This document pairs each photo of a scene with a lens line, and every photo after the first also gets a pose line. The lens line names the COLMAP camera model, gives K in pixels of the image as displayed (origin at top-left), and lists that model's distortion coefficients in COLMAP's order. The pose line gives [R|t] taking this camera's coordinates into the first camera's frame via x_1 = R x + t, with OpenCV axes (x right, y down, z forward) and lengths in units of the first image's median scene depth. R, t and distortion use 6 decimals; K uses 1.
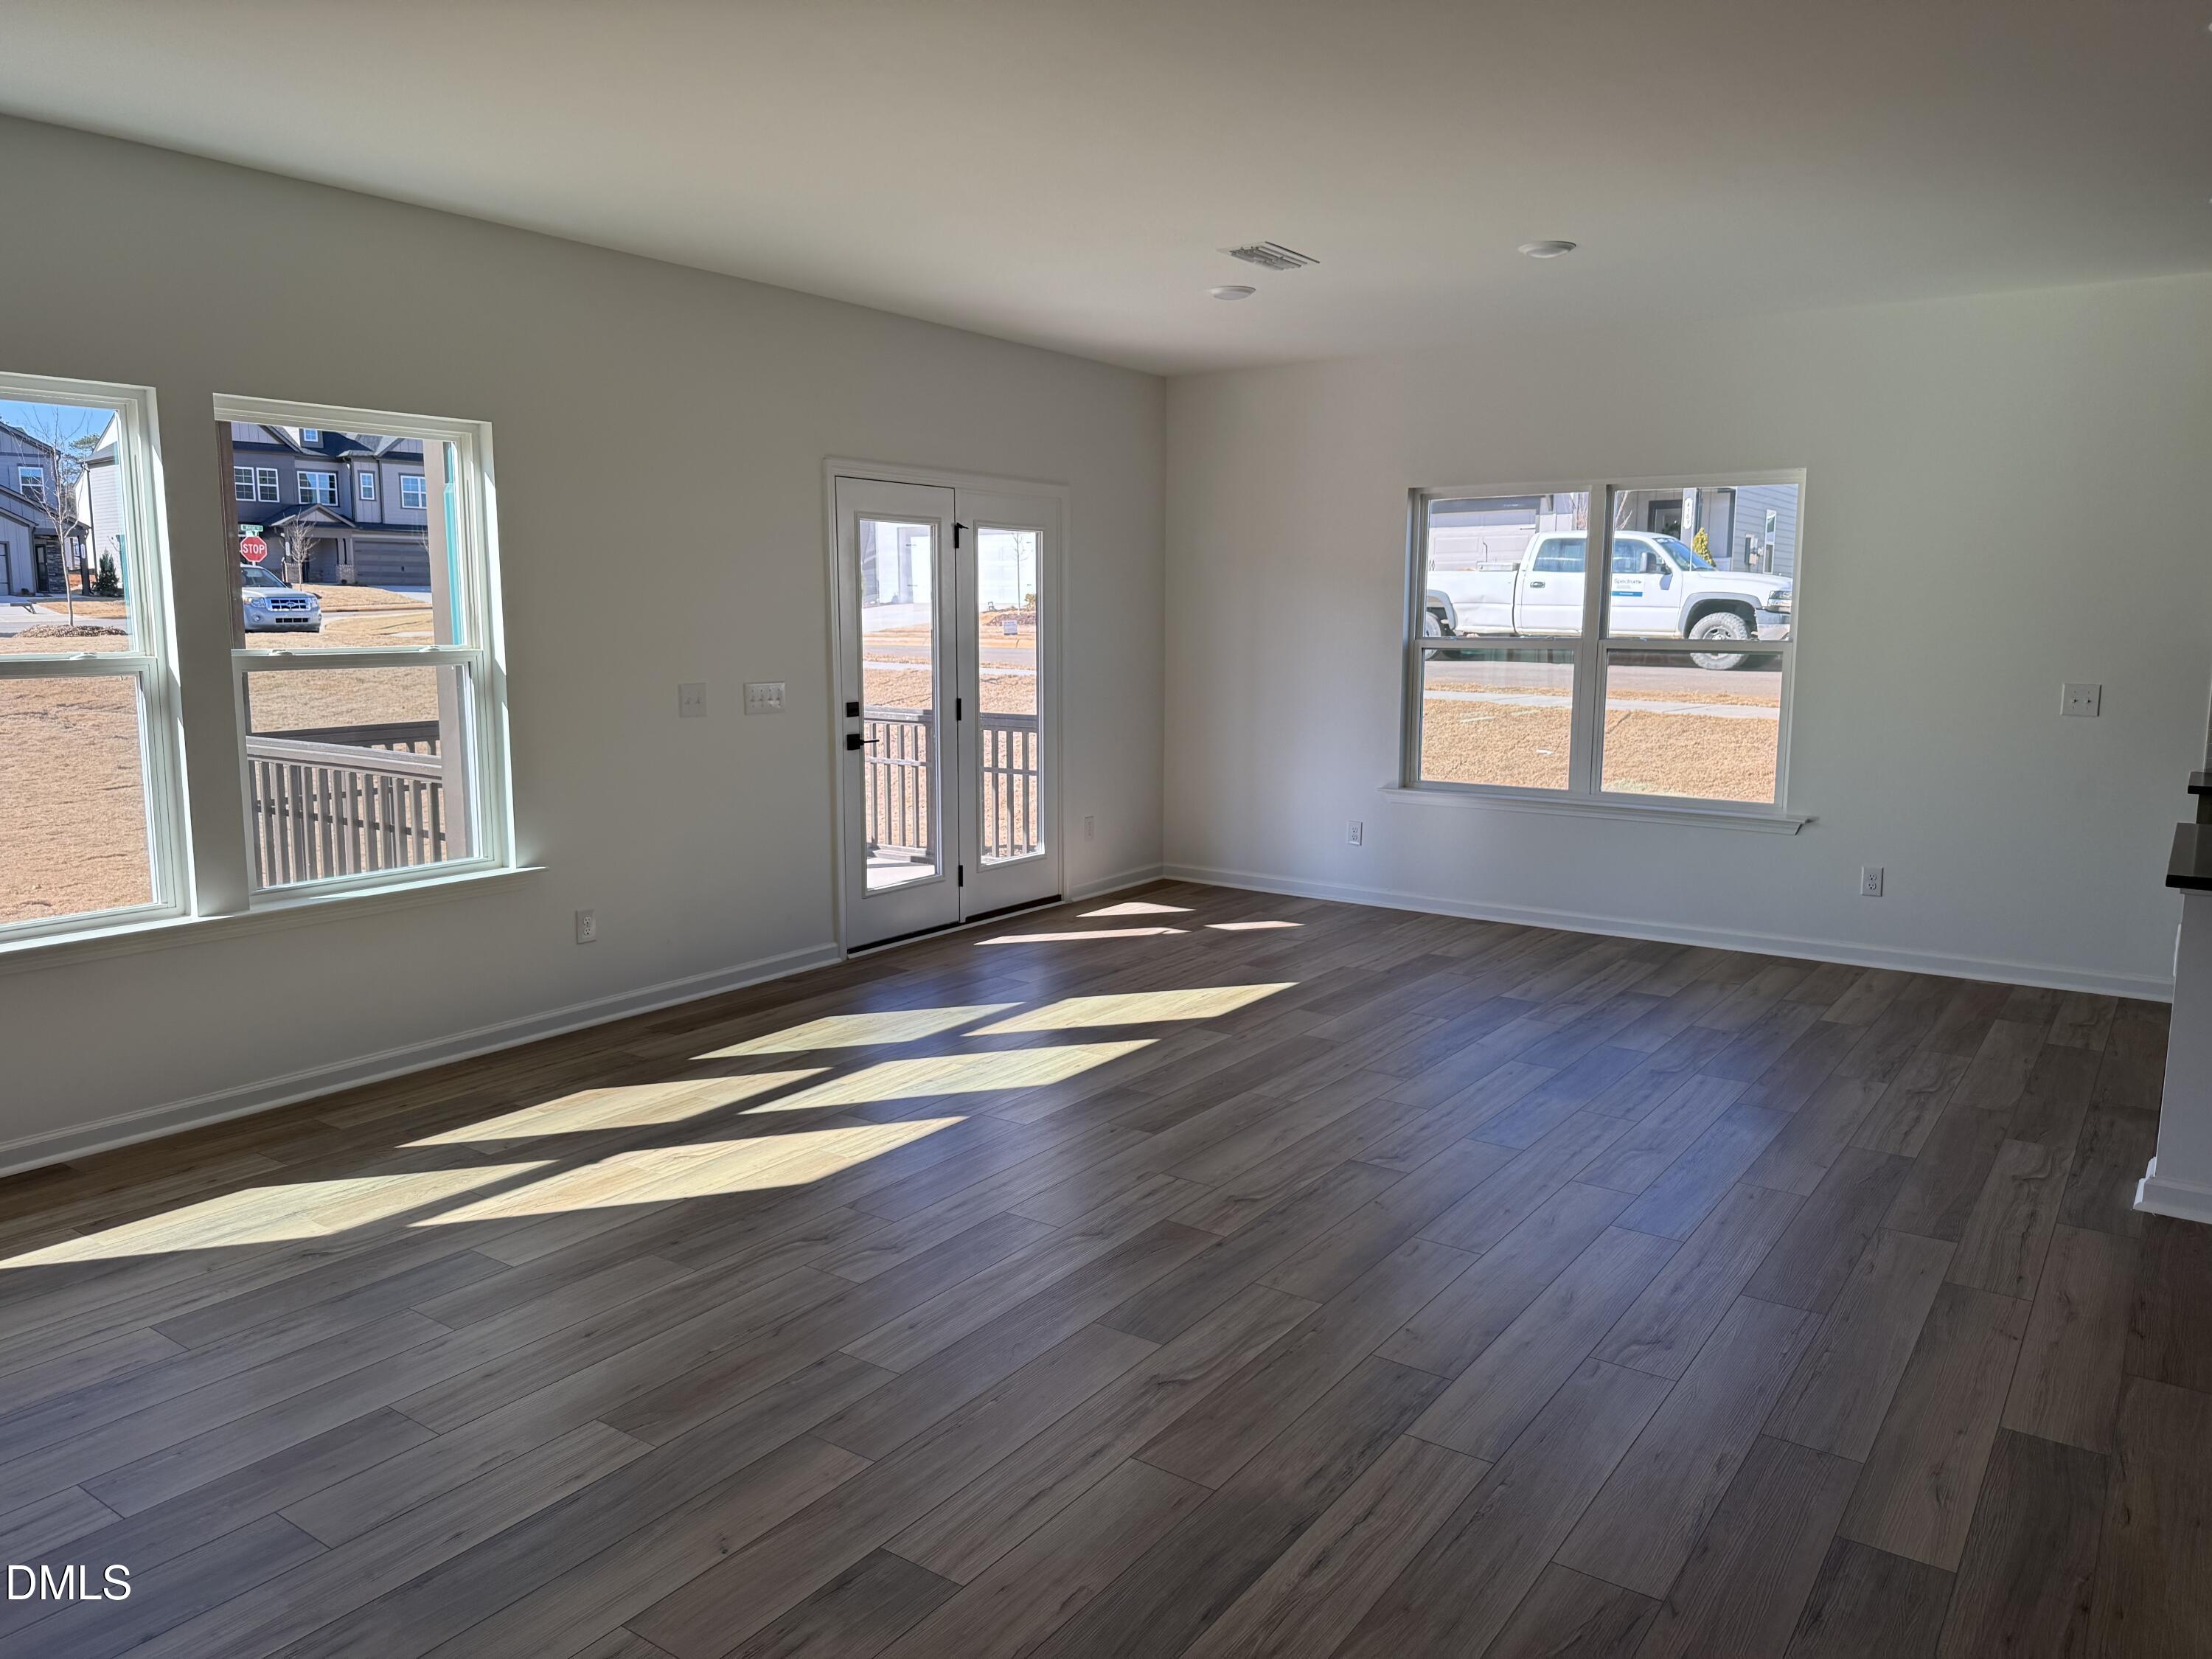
lens RADIAL K [[1551.5, 0, 1106.0], [0, 1551.5, 829.5], [0, 0, 1]] dist [0.136154, -0.208363]
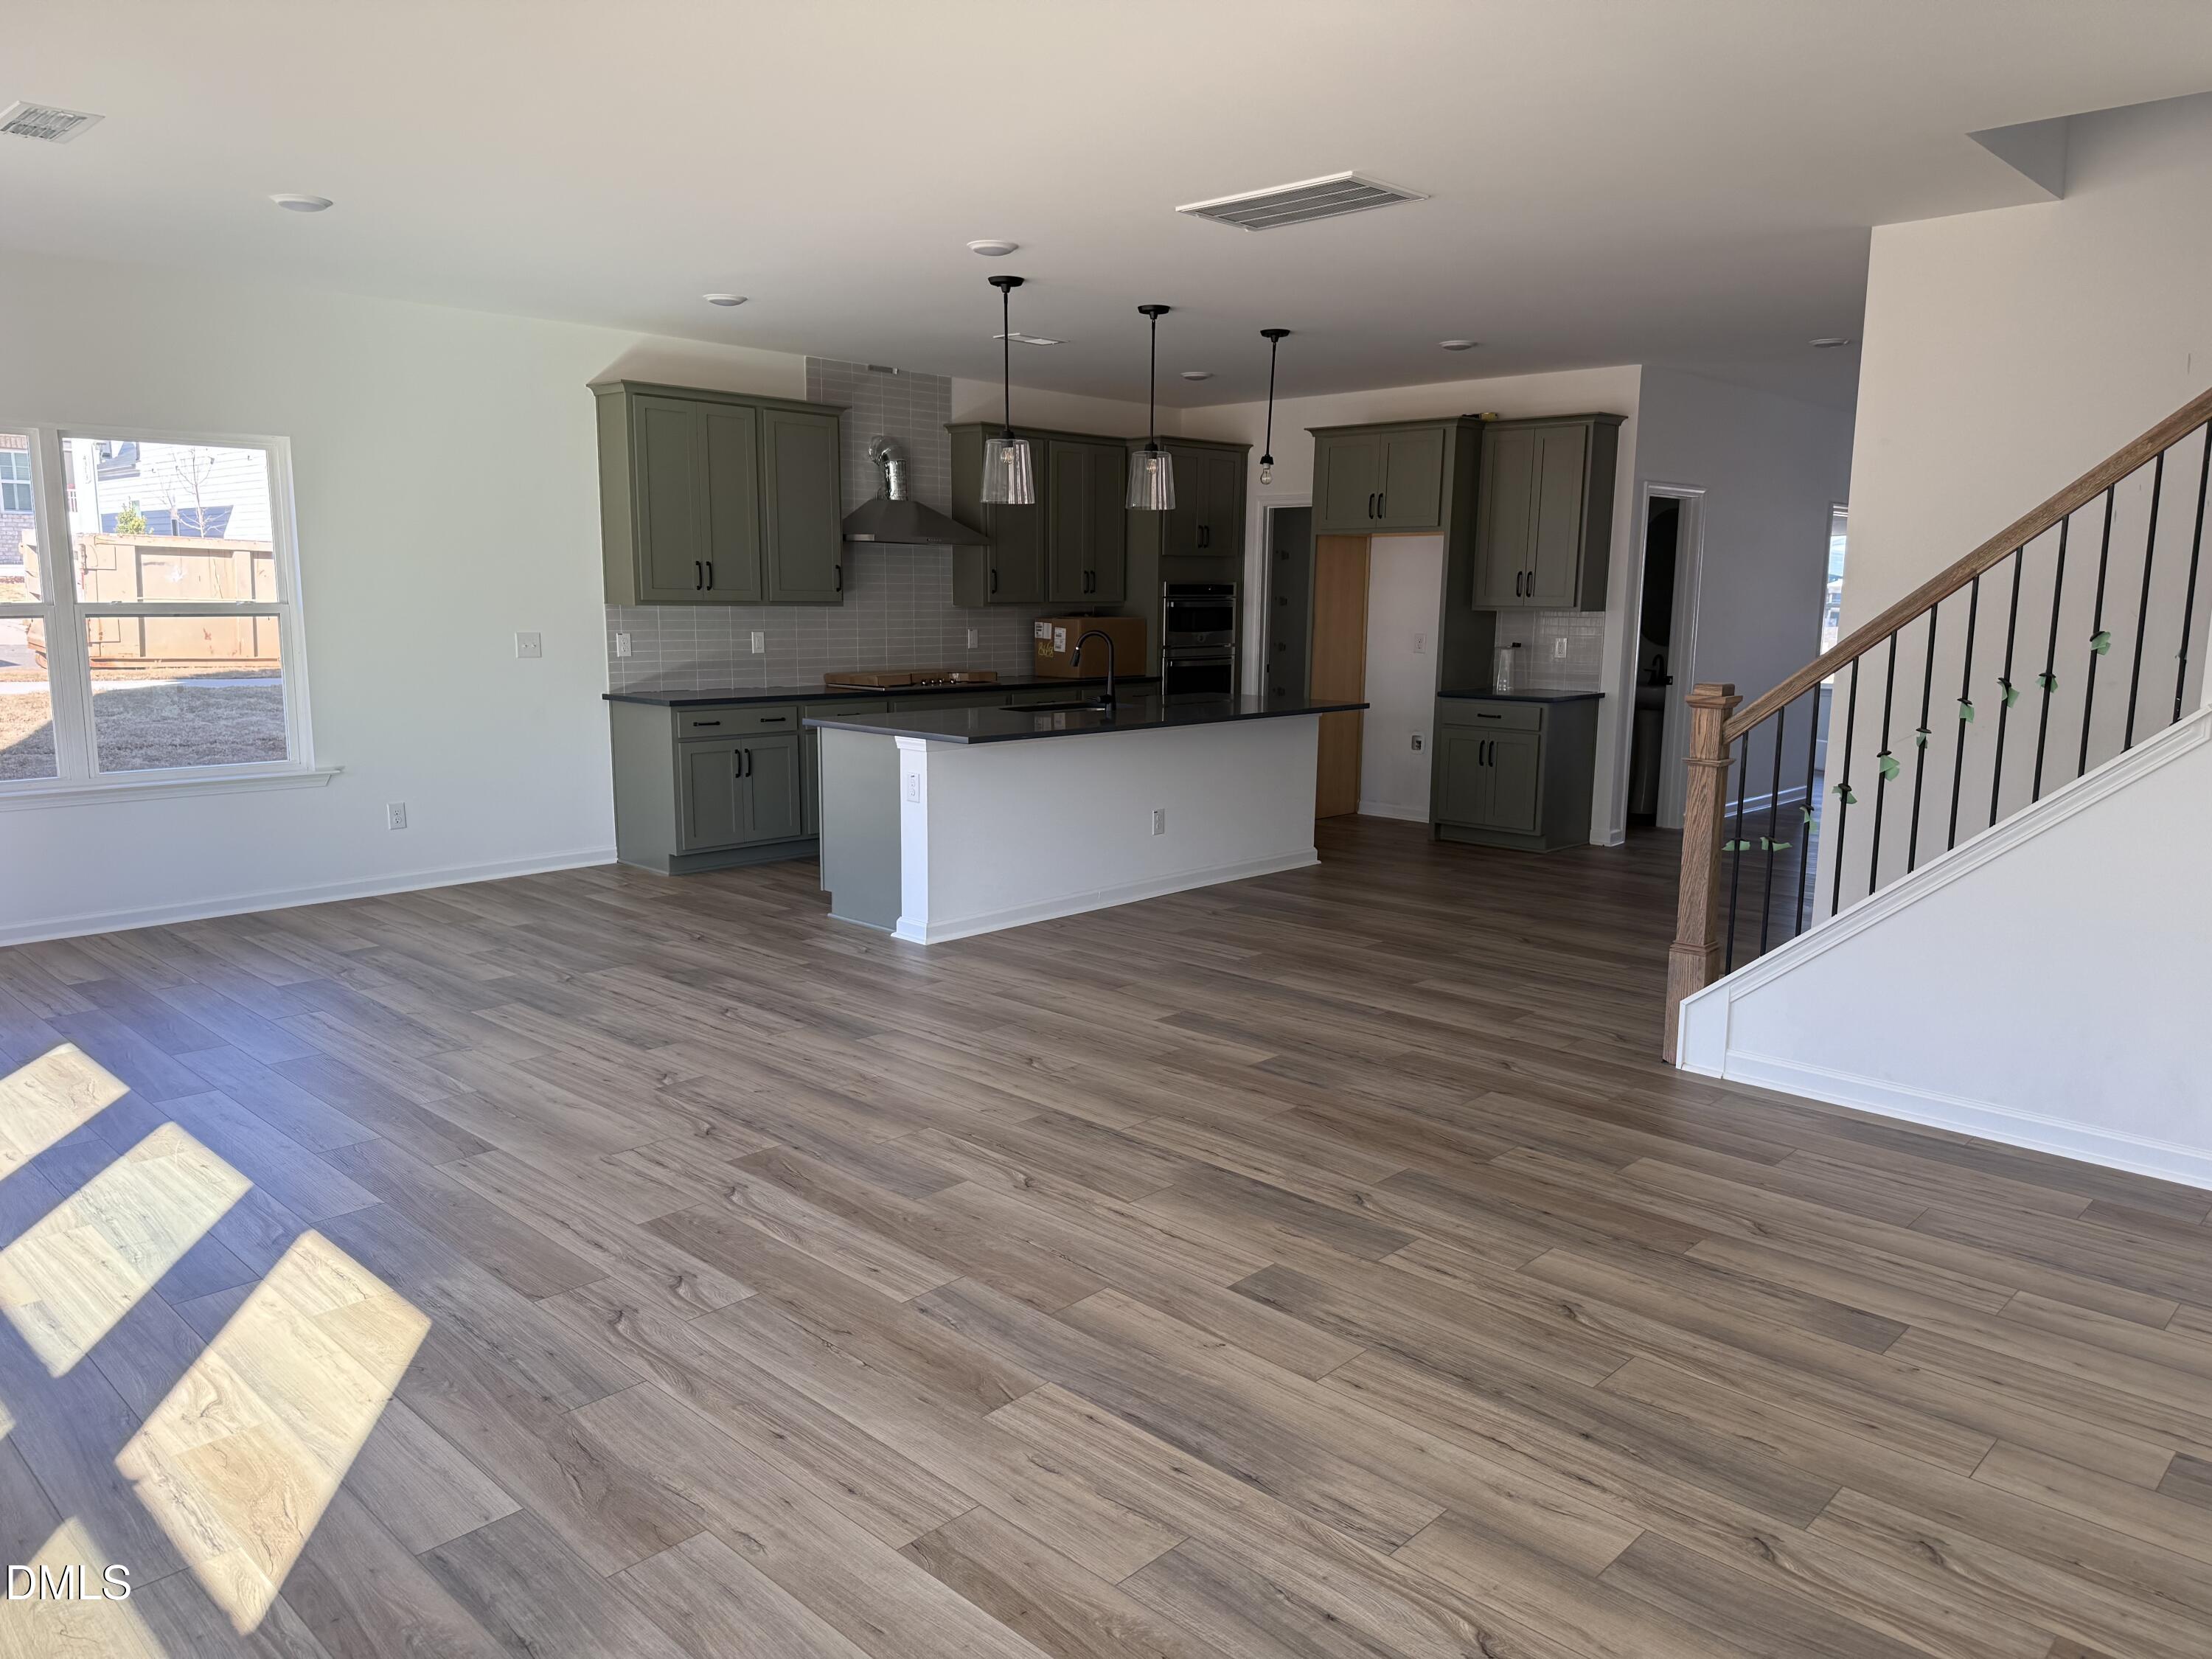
lens RADIAL K [[1551.5, 0, 1106.0], [0, 1551.5, 829.5], [0, 0, 1]] dist [0.136154, -0.208363]
pose [[0.142463, -0.156193, 0.977399, -1.007132], [0.131833, 0.981667, 0.137660, -0.086442], [-0.980981, 0.109242, 0.160442, 0.615651]]
